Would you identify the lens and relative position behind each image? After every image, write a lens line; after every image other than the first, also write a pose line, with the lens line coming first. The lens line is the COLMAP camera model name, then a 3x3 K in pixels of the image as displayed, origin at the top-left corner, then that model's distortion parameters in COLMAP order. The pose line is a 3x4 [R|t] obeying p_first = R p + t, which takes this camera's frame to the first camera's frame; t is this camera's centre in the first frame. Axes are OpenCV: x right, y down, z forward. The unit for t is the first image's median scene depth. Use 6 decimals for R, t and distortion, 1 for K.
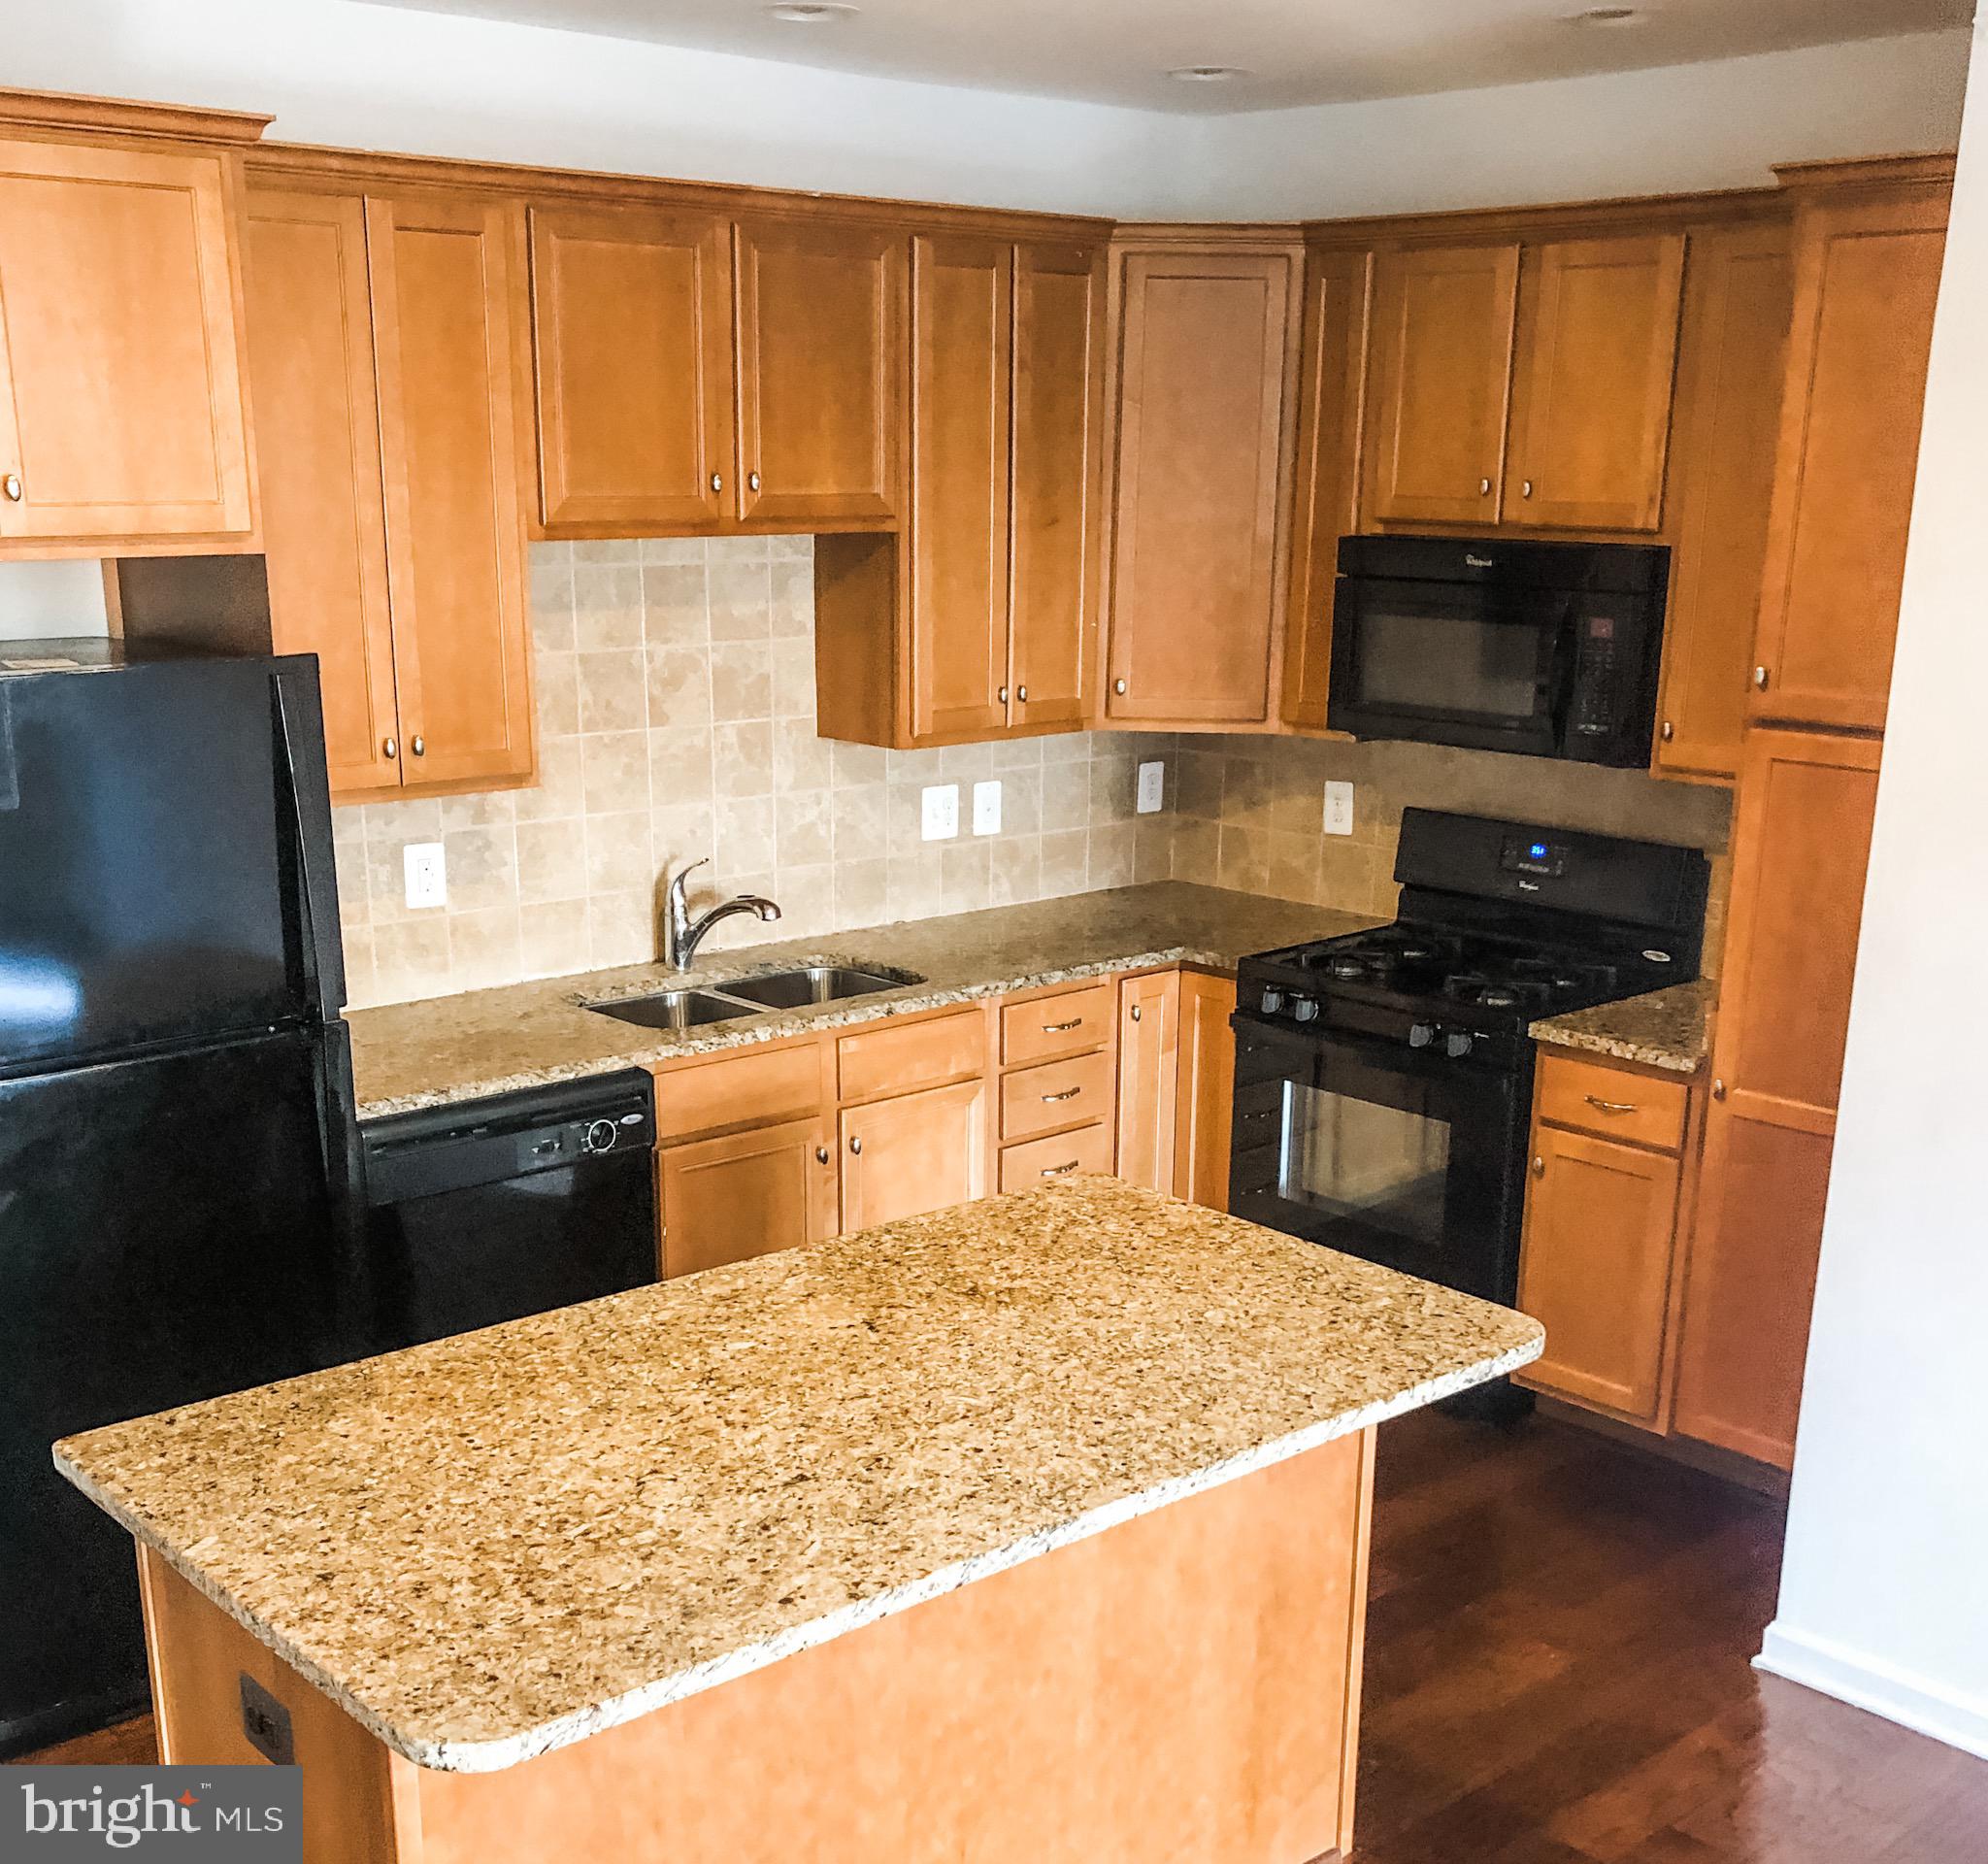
lens RADIAL K [[2386.1, 0, 997.3], [0, 2386.1, 1195.8], [0, 0, 1]] dist [0.151650, -0.515453]
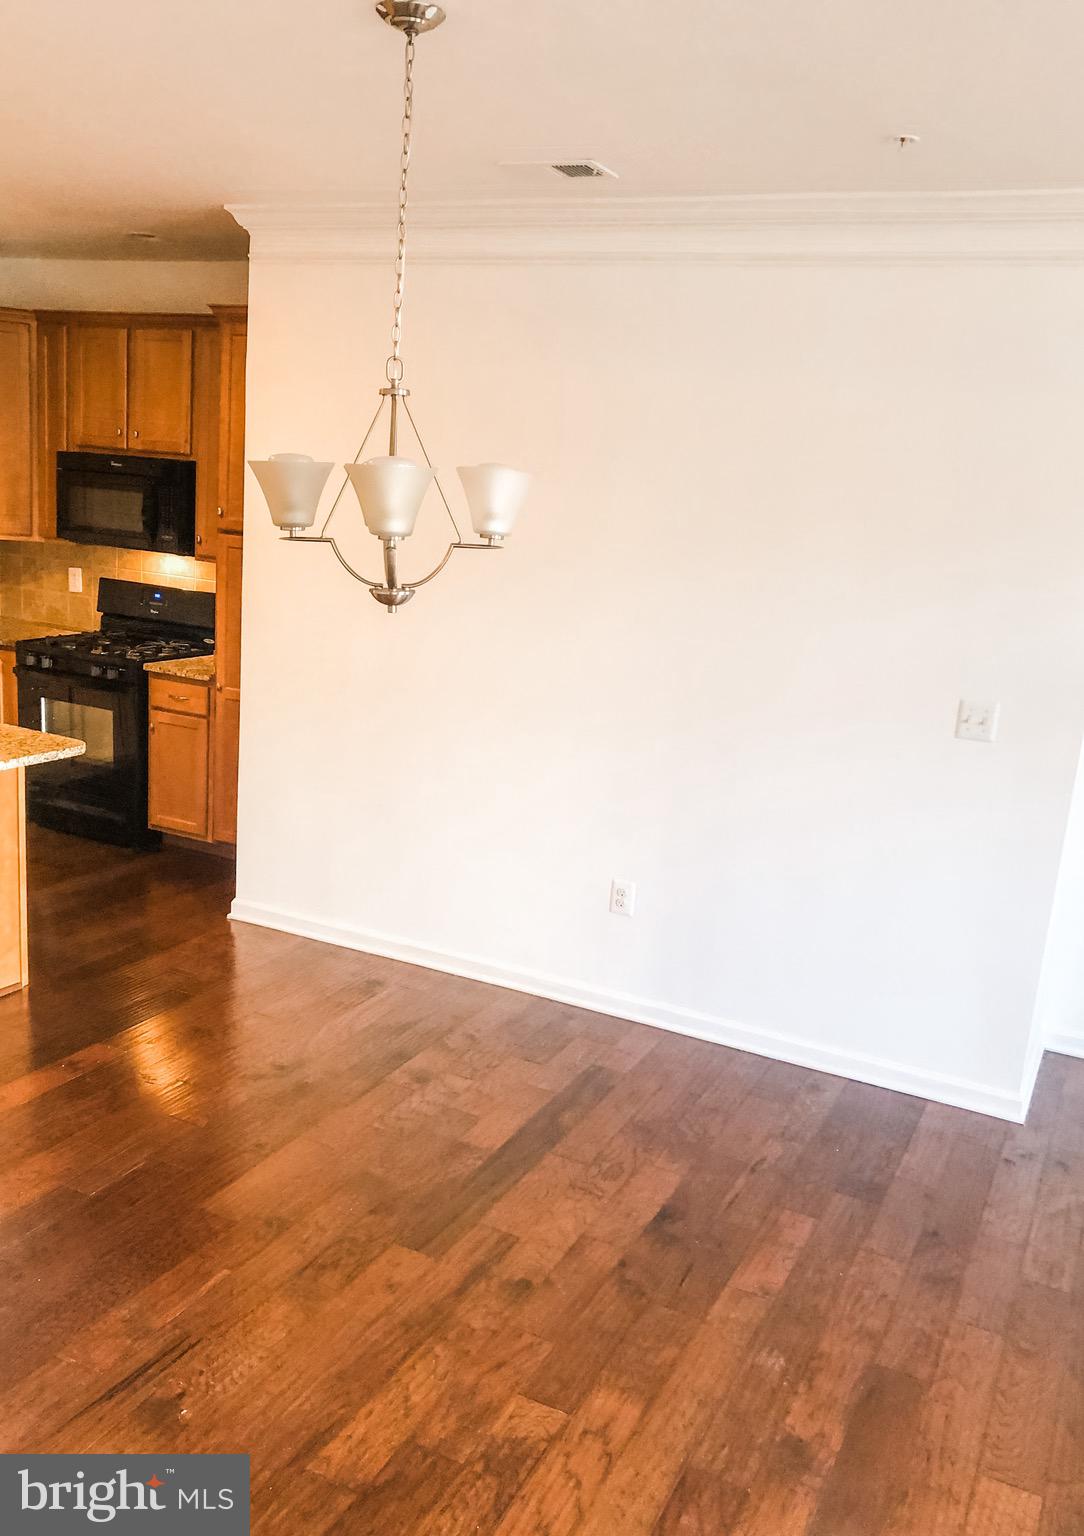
lens RADIAL K [[1307.8, 0, 544.0], [0, 1307.8, 801.1], [0, 0, 1]] dist [0.003934, 0.003780]
pose [[0.925574, -0.028127, 0.377519, 0.102183], [0.046964, 0.998064, -0.040783, 0.127939], [-0.375641, 0.055478, 0.925103, -0.285986]]
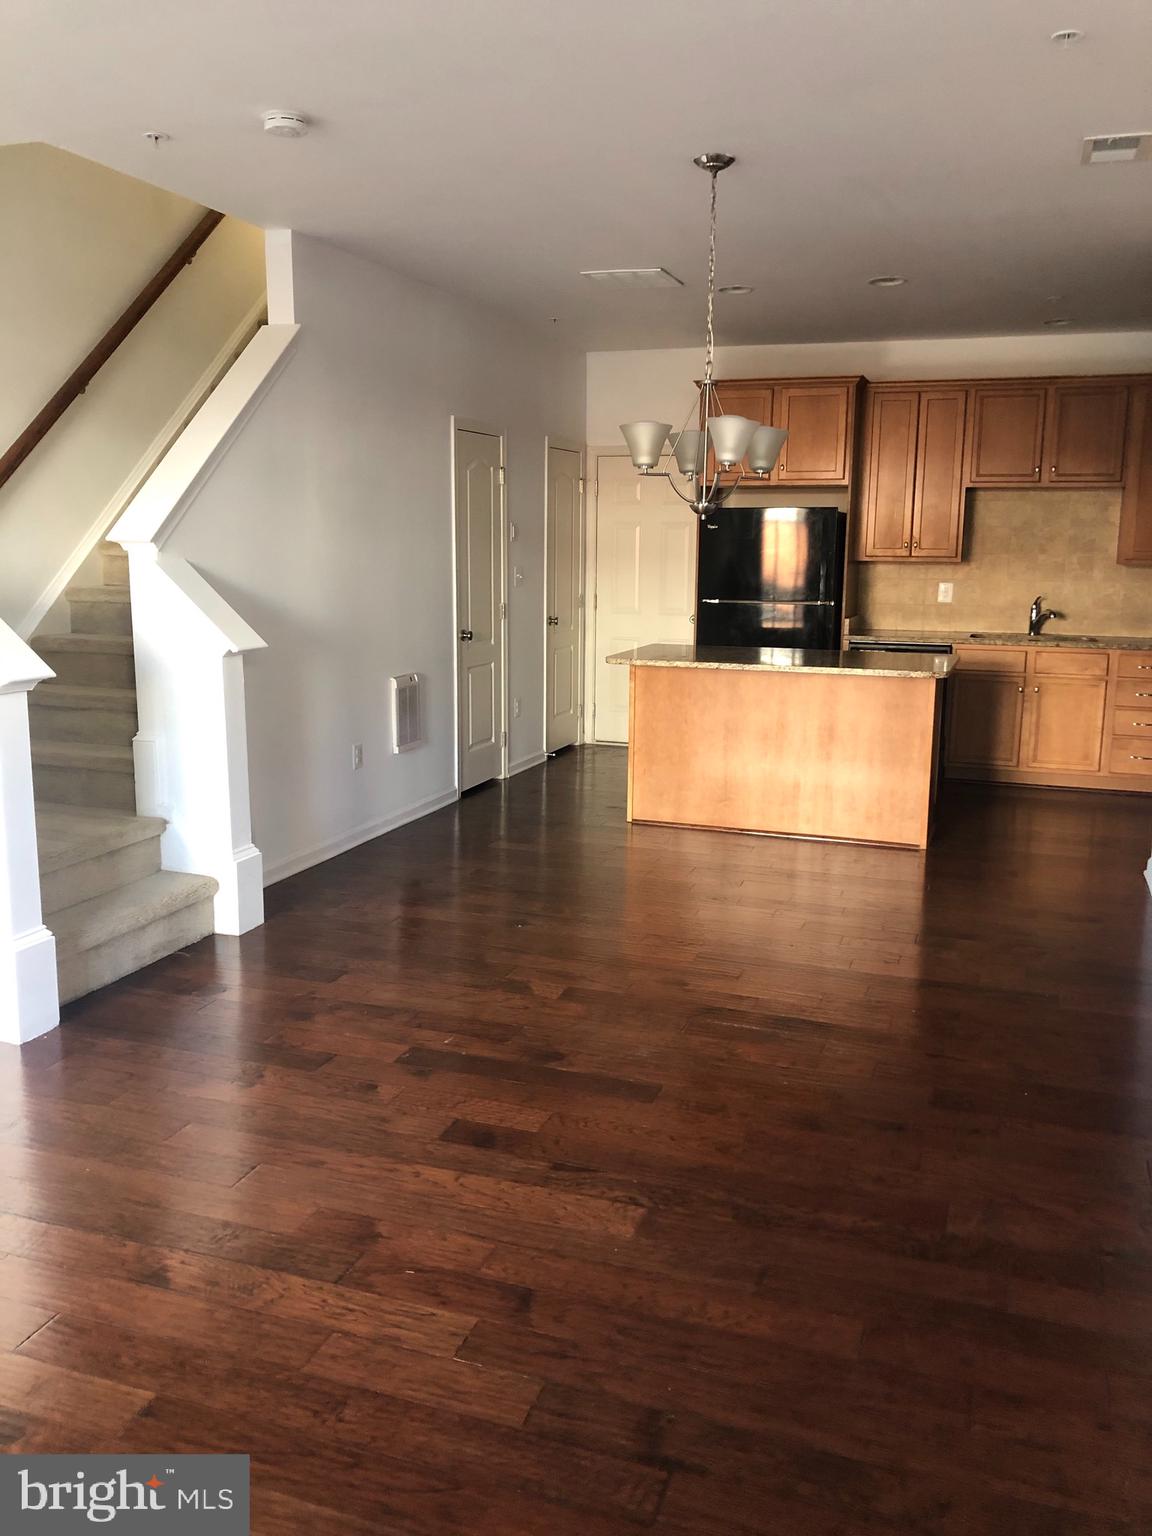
lens RADIAL K [[1259.2, 0, 583.6], [0, 1259.2, 763.4], [0, 0, 1]] dist [0.020159, -0.005154]
pose [[0.477595, 0.149154, -0.865827, 1.046559], [-0.272834, 0.961941, 0.015215, 0.196675], [0.835143, 0.228960, 0.500113, -0.202483]]
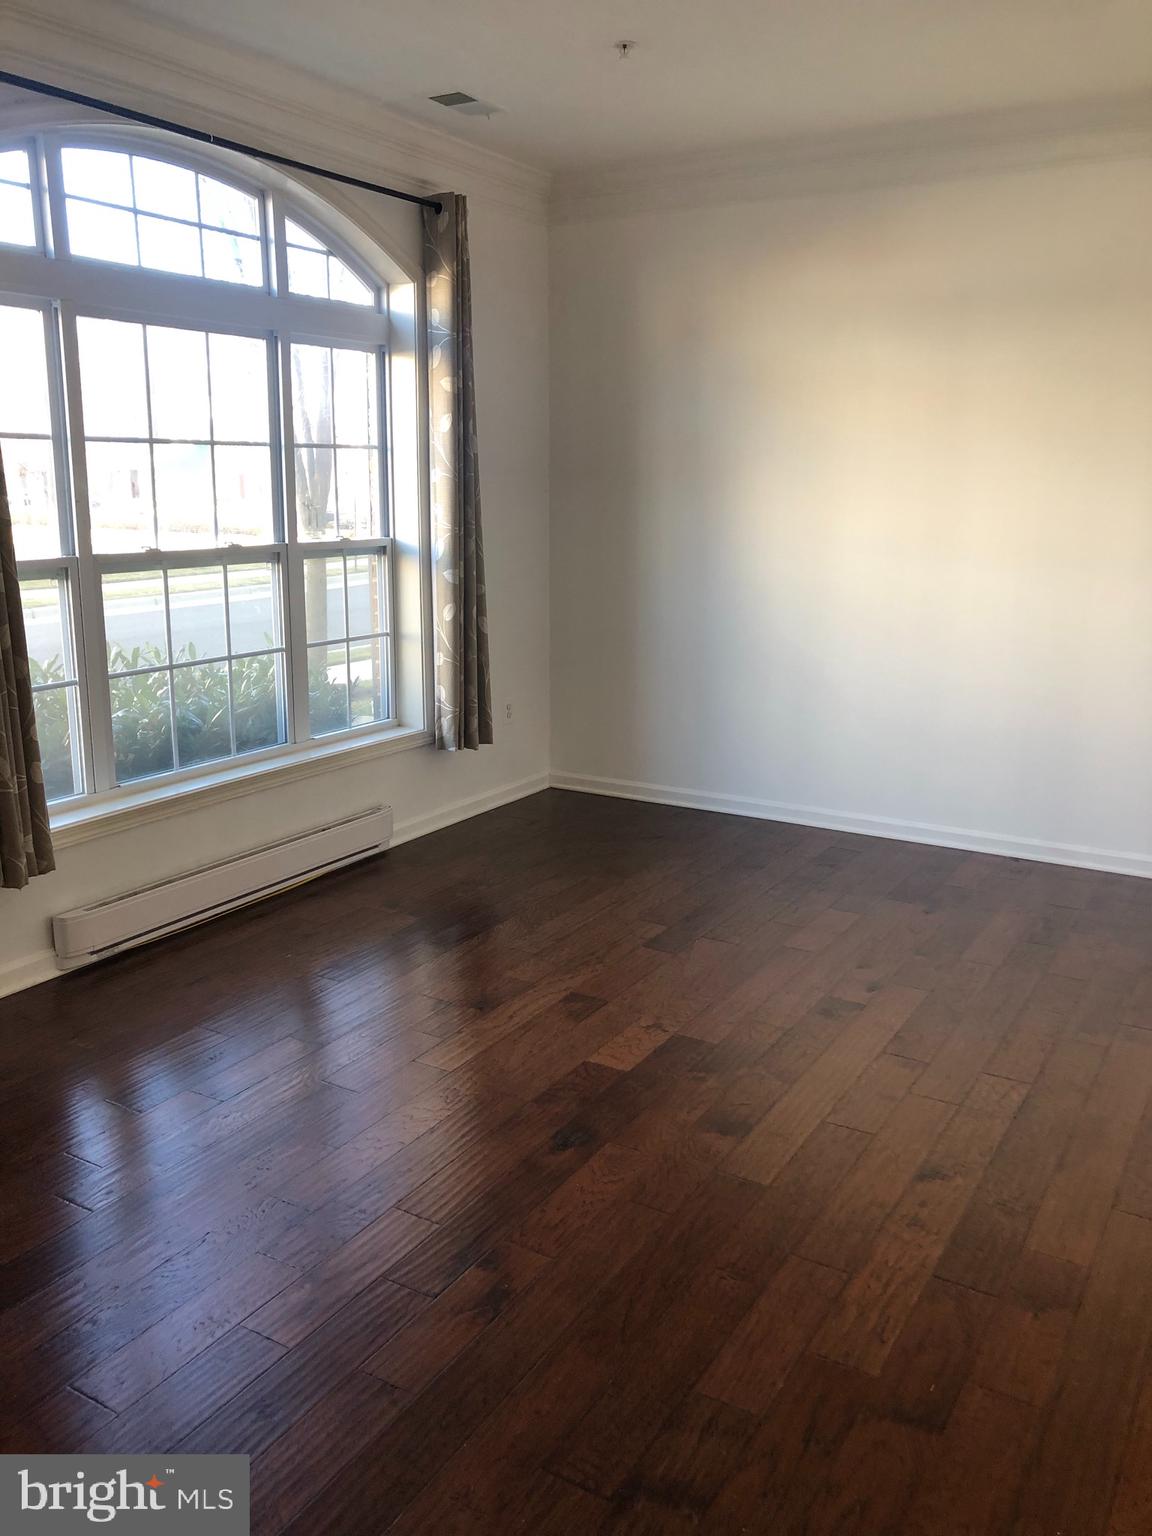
lens RADIAL K [[1259.2, 0, 583.6], [0, 1259.2, 763.4], [0, 0, 1]] dist [0.020159, -0.005154]
pose [[-0.958330, 0.044669, -0.282148, 0.835679], [-0.106008, 0.861563, 0.496459, 0.037953], [0.265264, 0.505682, -0.820927, 0.291114]]
